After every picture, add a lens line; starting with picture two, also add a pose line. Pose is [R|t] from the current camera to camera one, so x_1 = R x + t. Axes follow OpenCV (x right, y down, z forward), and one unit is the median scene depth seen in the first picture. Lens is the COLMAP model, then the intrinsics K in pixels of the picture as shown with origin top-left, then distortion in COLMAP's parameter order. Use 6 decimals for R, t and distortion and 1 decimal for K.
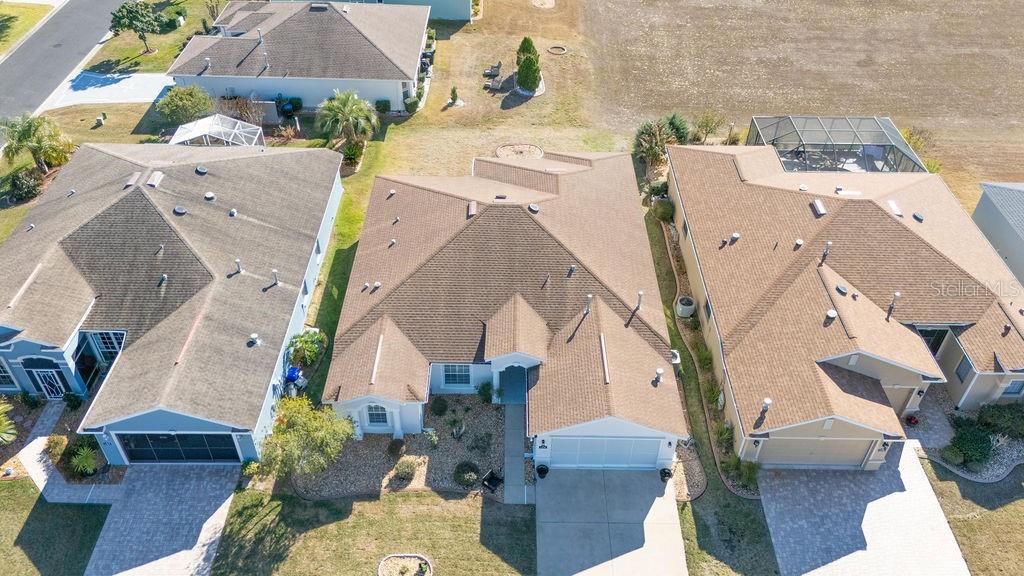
lens RADIAL K [[787.8, 0, 513.0], [0, 787.8, 283.8], [0, 0, 1]] dist [0.037567, -0.014656]
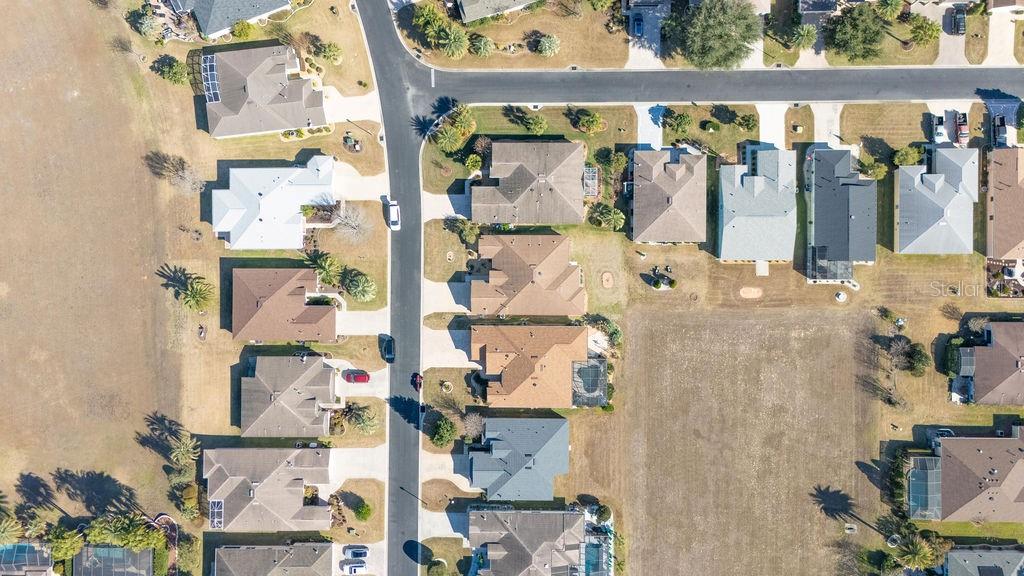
lens RADIAL K [[748.9, 0, 516.0], [0, 748.9, 283.4], [0, 0, 1]] dist [0.070307, -0.069036]
pose [[-0.001920, 0.999542, -0.030216, 0.166062], [-0.643204, 0.021901, 0.765381, -3.287705], [0.765692, 0.020905, 0.642867, -1.619972]]
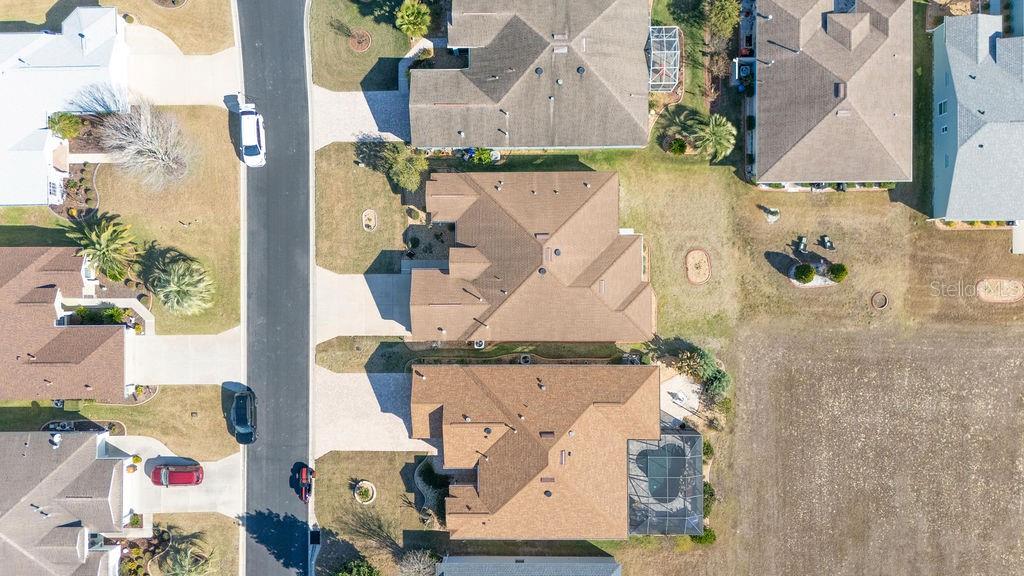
lens RADIAL K [[748.9, 0, 510.9], [0, 748.9, 289.4], [0, 0, 1]] dist [0.070307, -0.069036]
pose [[0.006002, 0.999722, -0.022819, 0.122531], [-0.639609, 0.021379, 0.768403, -1.556919], [0.768677, 0.009983, 0.639559, -0.138172]]
